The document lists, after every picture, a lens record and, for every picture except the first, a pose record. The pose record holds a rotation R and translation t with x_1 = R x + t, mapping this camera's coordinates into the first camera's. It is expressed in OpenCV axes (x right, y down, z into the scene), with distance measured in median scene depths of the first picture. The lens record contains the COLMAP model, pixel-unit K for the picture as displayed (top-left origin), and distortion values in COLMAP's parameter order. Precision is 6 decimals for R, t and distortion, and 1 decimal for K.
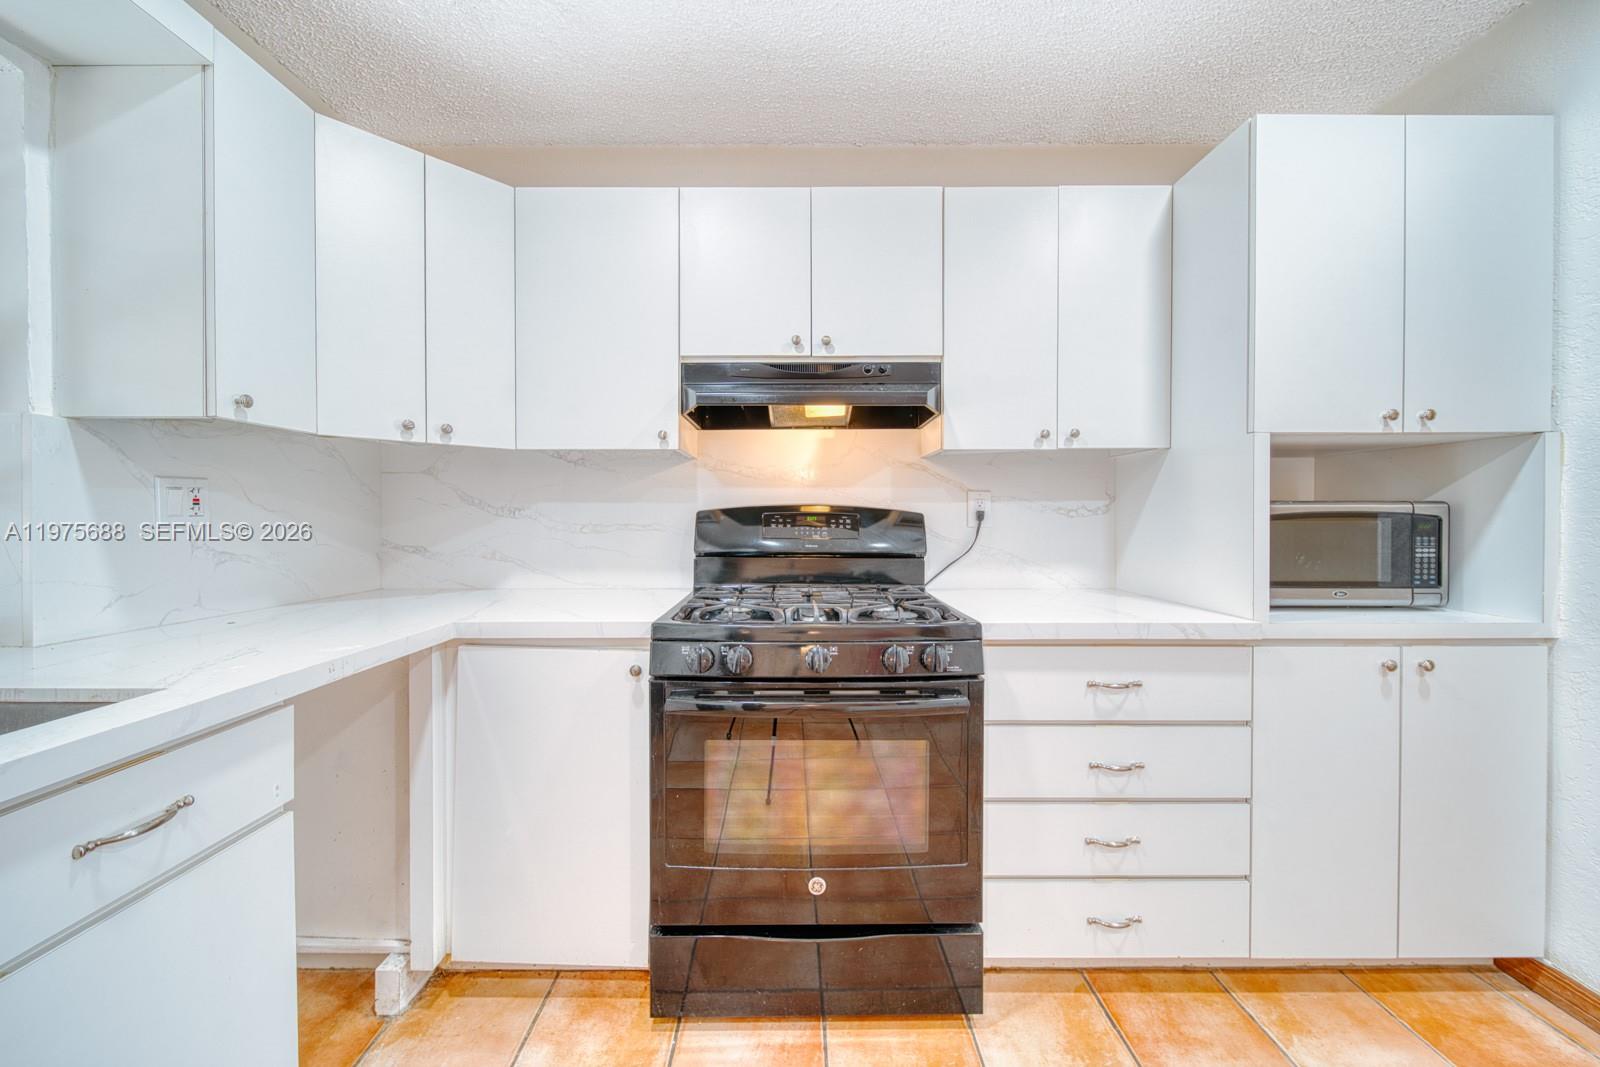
lens RADIAL K [[572.4, 0, 795.4], [0, 572.4, 516.8], [0, 0, 1]] dist [0.001257, -0.000473]
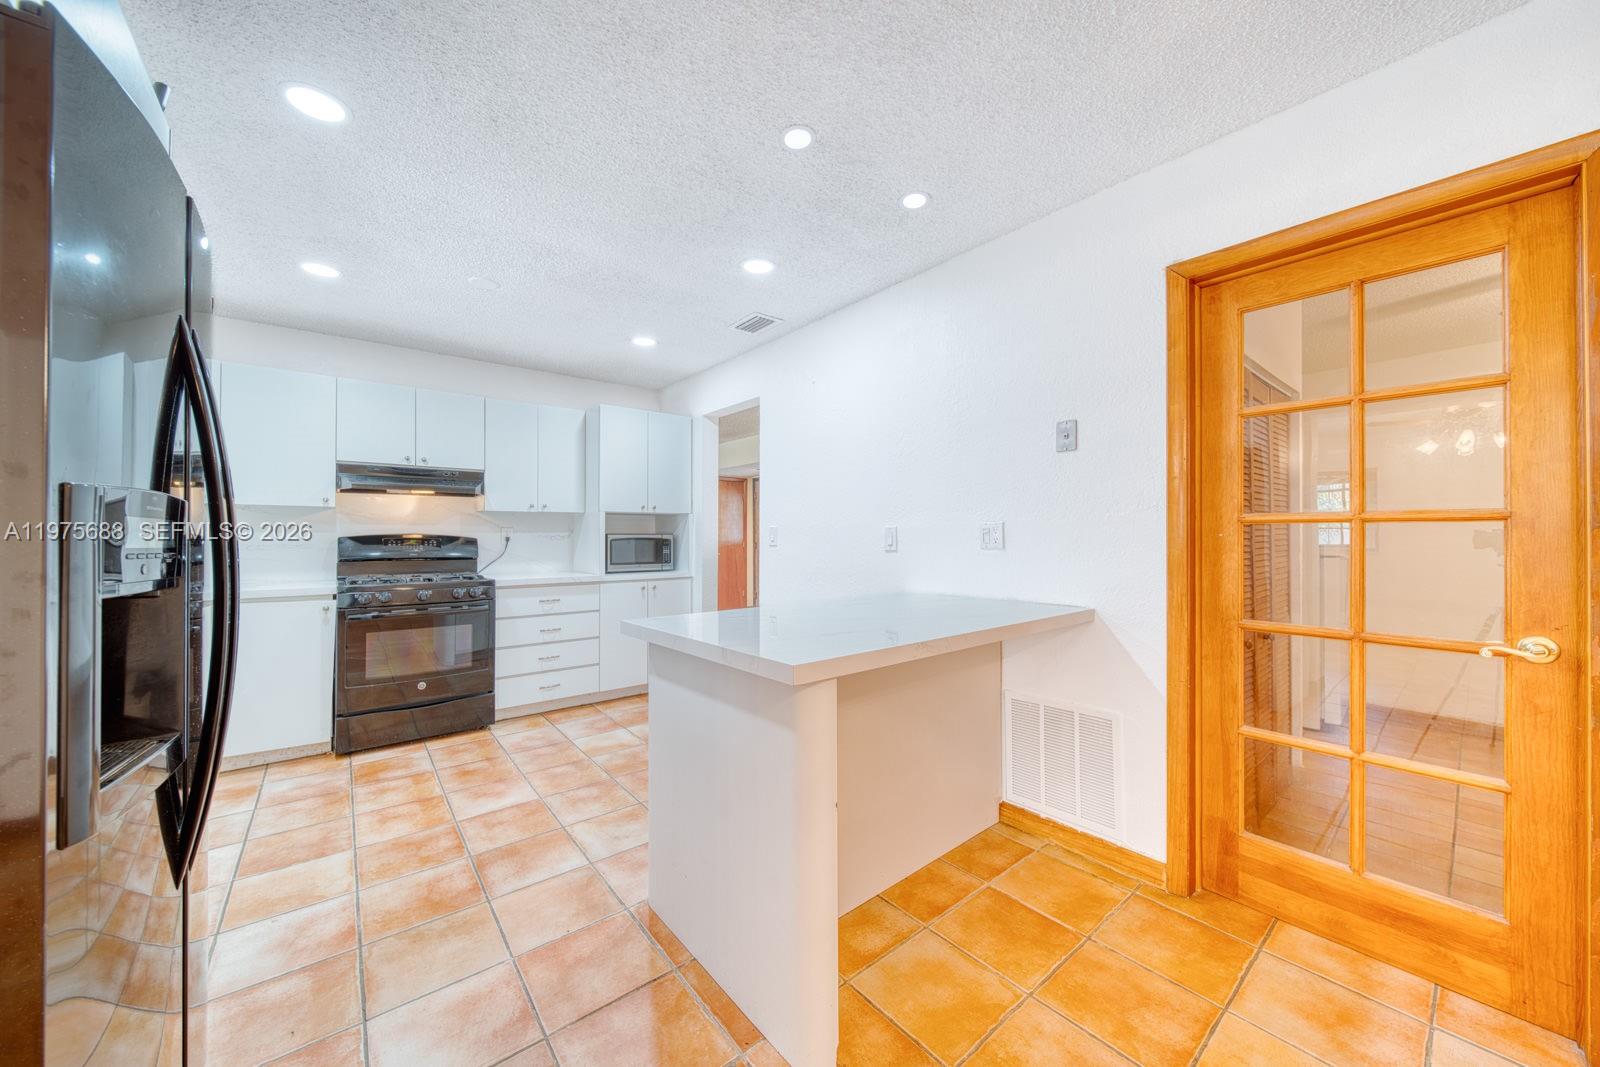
lens RADIAL K [[572.4, 0, 794.9], [0, 572.4, 531.9], [0, 0, 1]] dist [0.001257, -0.000473]
pose [[0.784616, 0.004858, 0.619964, -0.201626], [0.001992, 0.999944, -0.010356, -0.006328], [-0.619979, 0.009361, 0.784562, -1.688088]]
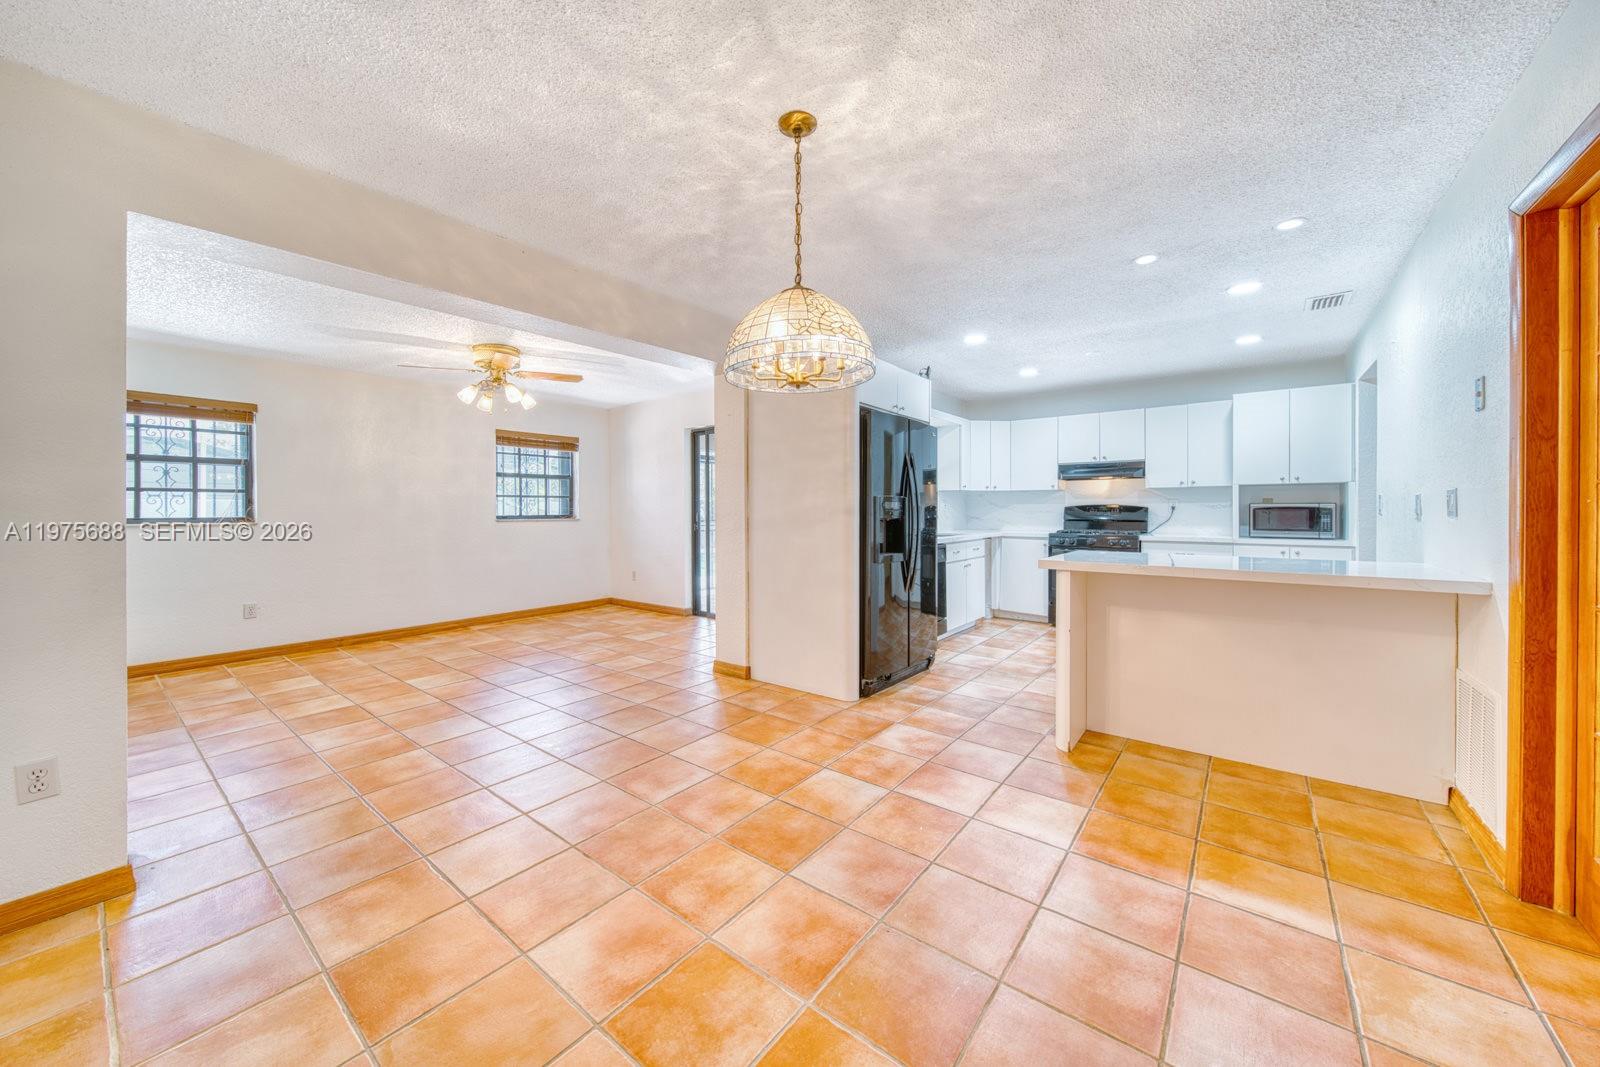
lens RADIAL K [[572.4, 0, 792.3], [0, 572.4, 503.1], [0, 0, 1]] dist [0.001257, -0.000473]
pose [[0.772869, -0.008006, -0.634516, 0.833540], [0.000238, 0.999924, -0.012326, 0.009712], [0.634566, 0.009375, 0.772812, -2.997902]]
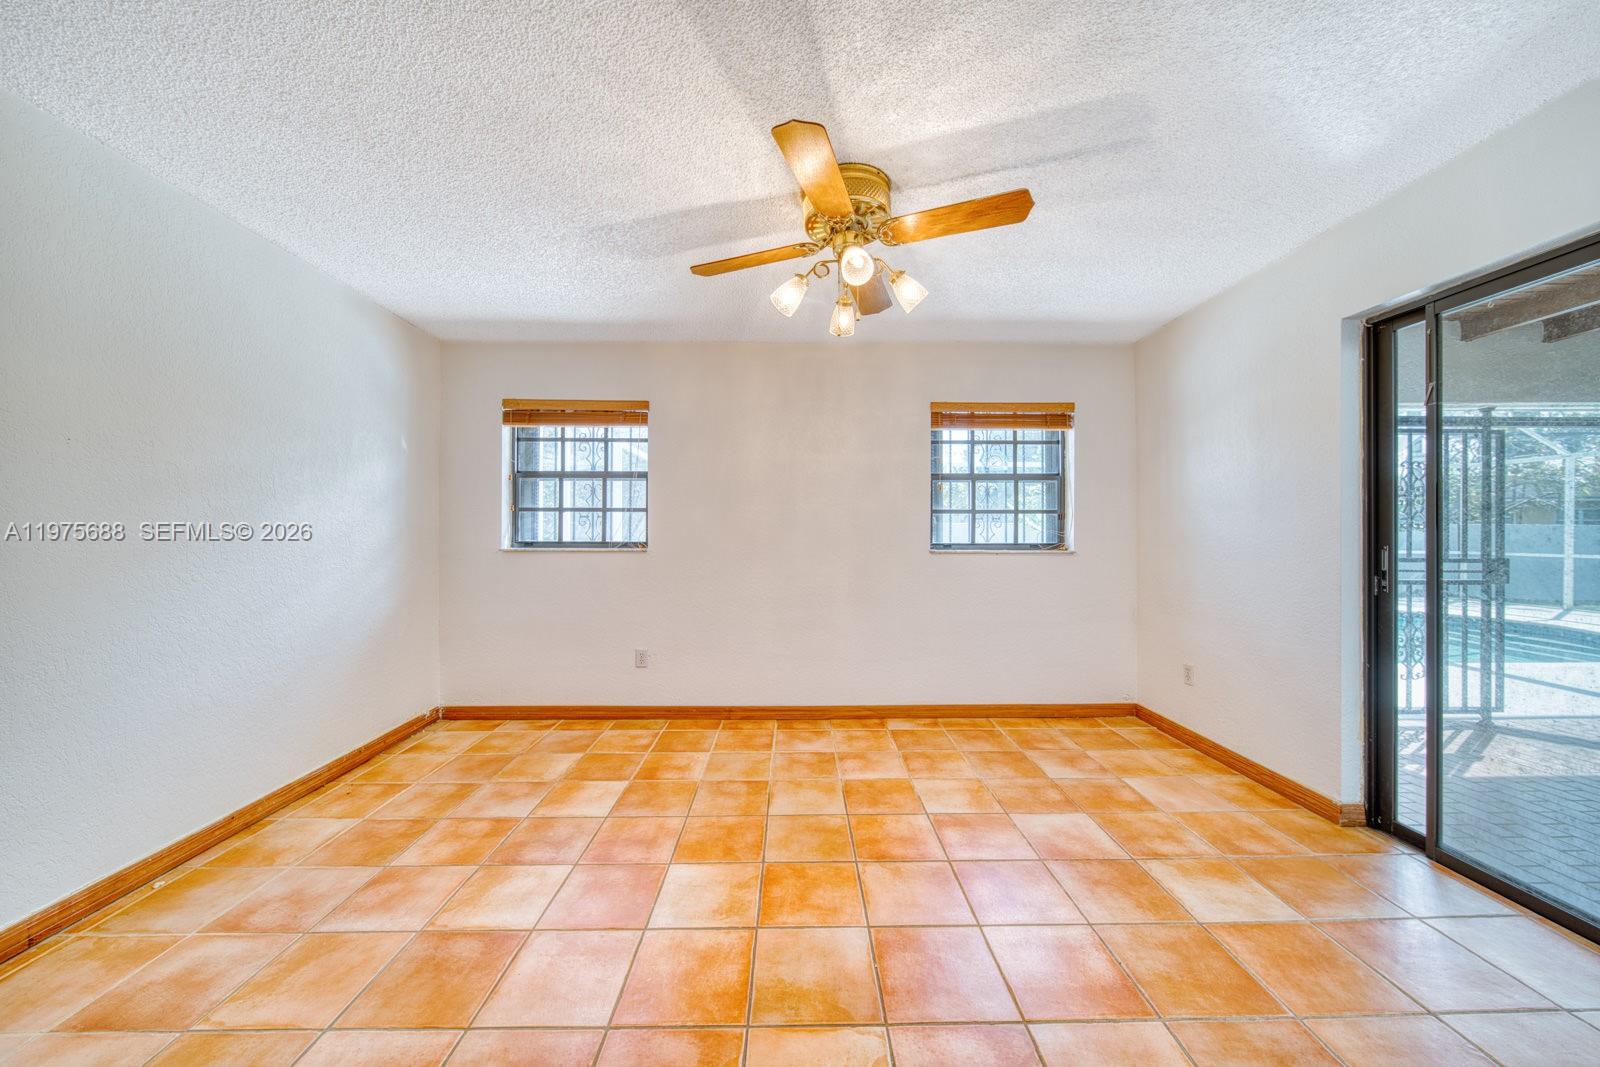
lens RADIAL K [[572.4, 0, 814.2], [0, 572.4, 527.6], [0, 0, 1]] dist [0.001257, -0.000473]
pose [[0.005448, 0.000152, -0.999985, -0.789337], [-0.004709, 0.999989, 0.000127, -0.019489], [0.999974, 0.004708, 0.005449, -1.774511]]
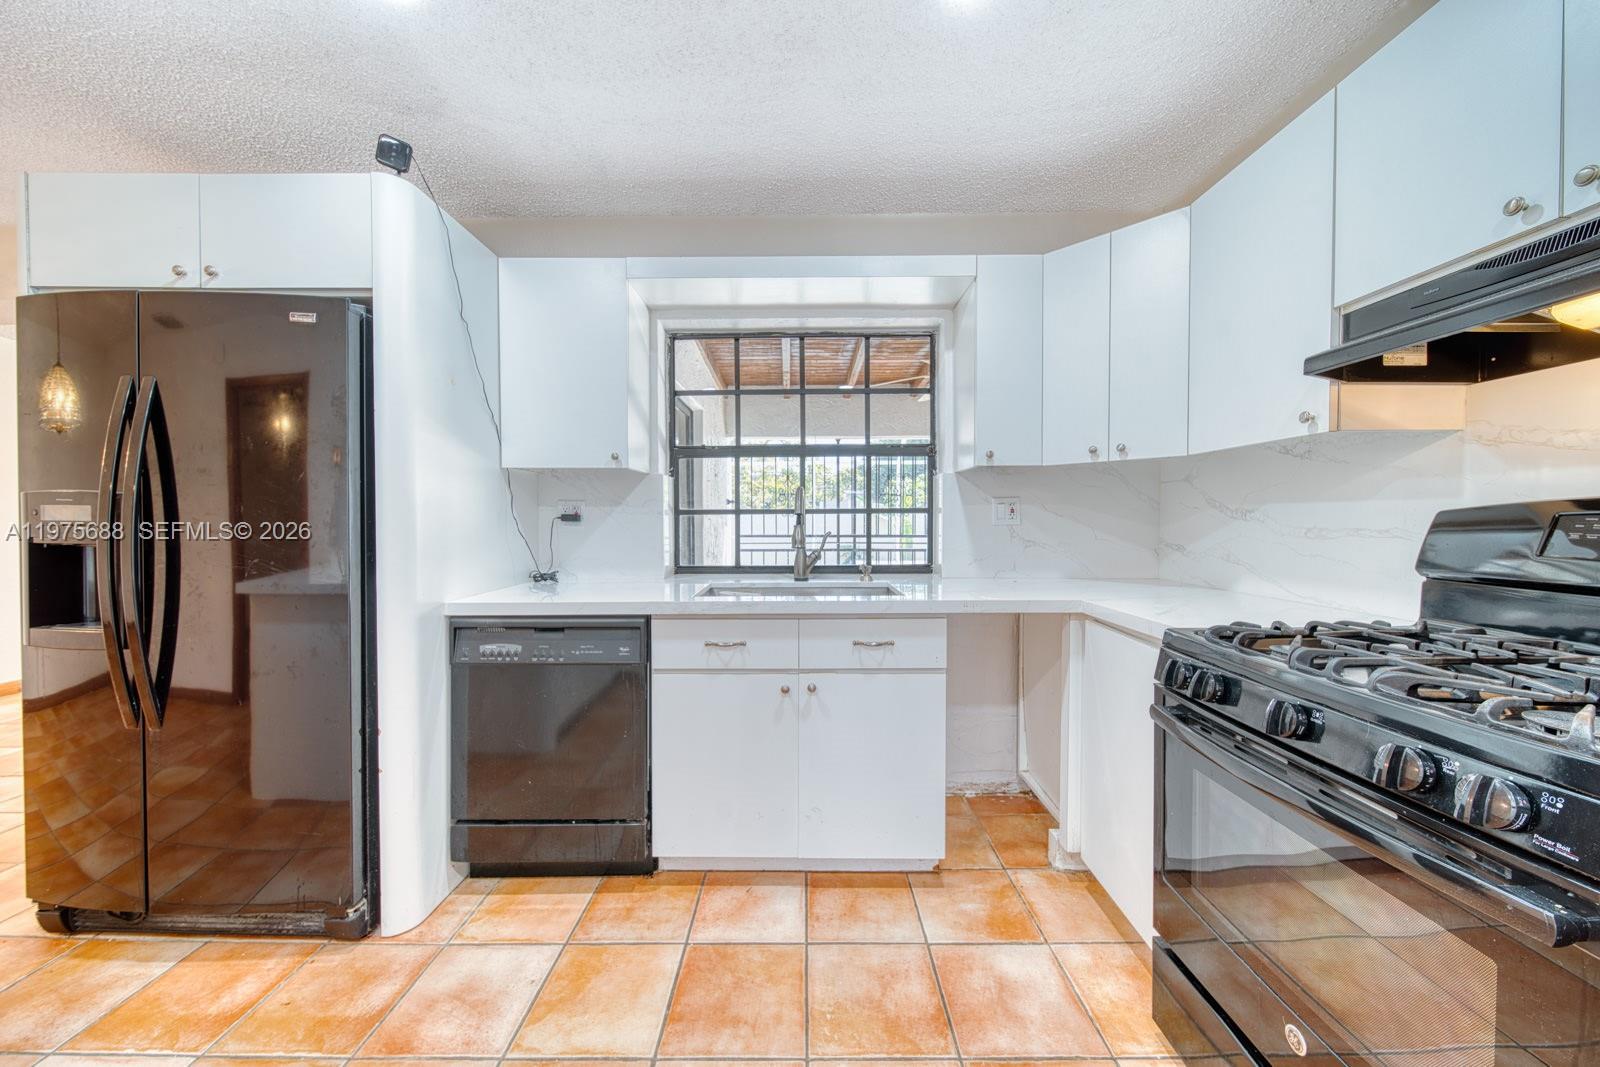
lens RADIAL K [[572.4, 0, 801.4], [0, 572.4, 527.0], [0, 0, 1]] dist [0.001257, -0.000473]
pose [[-0.011775, 0.013982, -0.999833, 0.626767], [-0.000294, 0.999902, 0.013986, -0.000719], [0.999931, 0.000459, -0.011770, 0.331707]]
